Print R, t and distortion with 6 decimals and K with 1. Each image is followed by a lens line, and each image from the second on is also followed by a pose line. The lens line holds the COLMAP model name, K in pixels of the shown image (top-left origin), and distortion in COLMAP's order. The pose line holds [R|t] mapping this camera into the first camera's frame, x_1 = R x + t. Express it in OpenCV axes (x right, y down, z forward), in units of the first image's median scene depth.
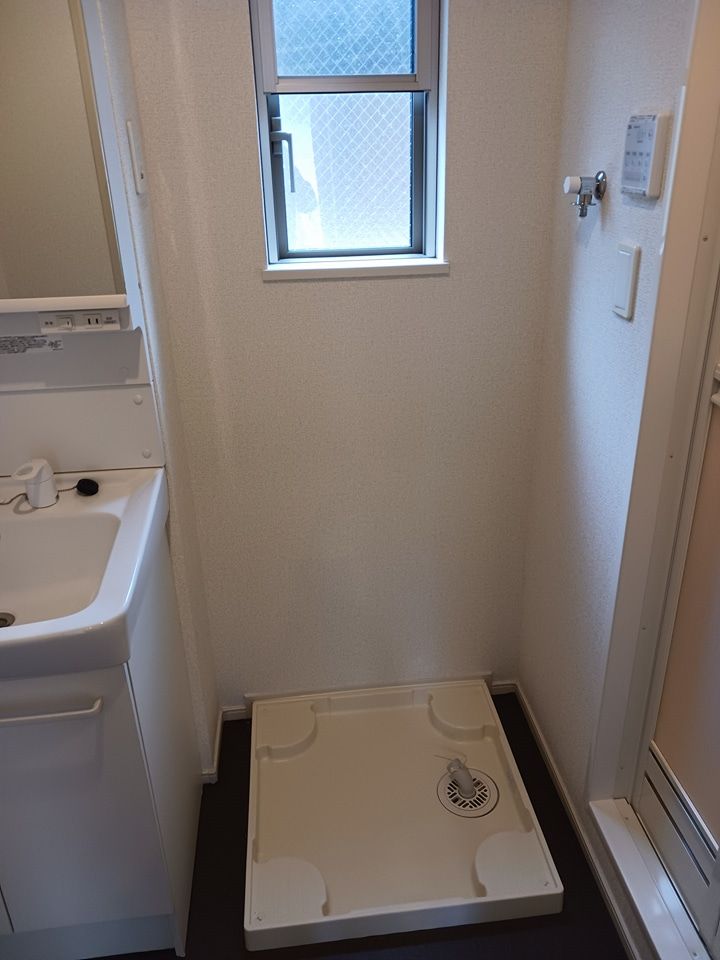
lens RADIAL K [[749.8, 0, 360.4], [0, 749.8, 482.6], [0, 0, 1]] dist [0.013772, -0.038492]
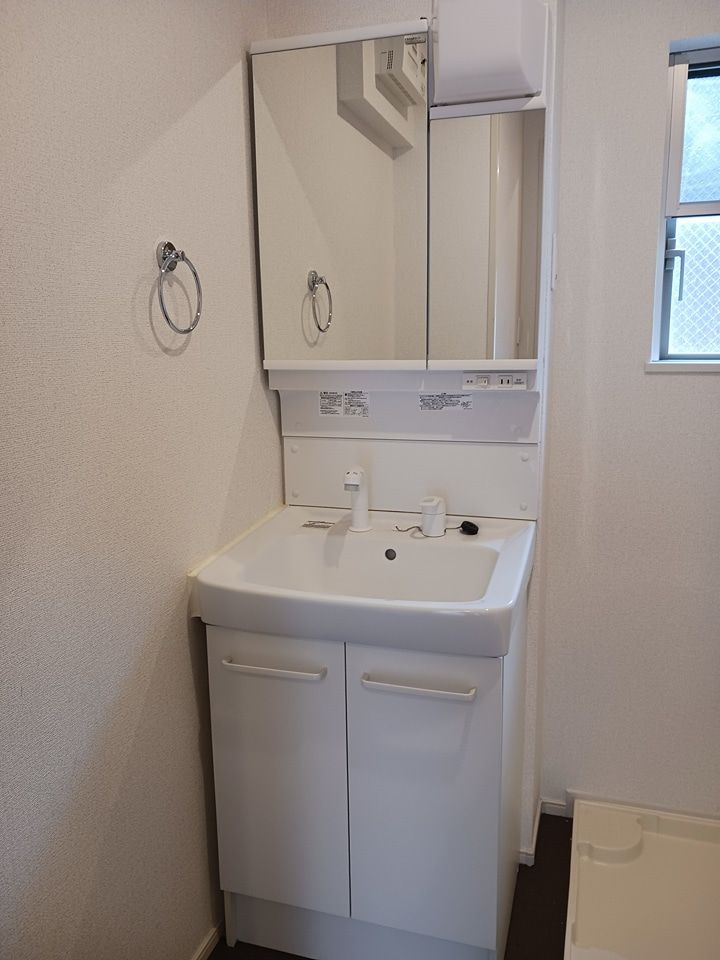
lens RADIAL K [[749.8, 0, 354.3], [0, 749.8, 473.0], [0, 0, 1]] dist [0.013772, -0.038492]
pose [[0.914376, 0.080998, -0.396682, -0.073438], [-0.177622, 0.960713, -0.213263, 0.198877], [0.363823, 0.265462, 0.892840, -0.117716]]
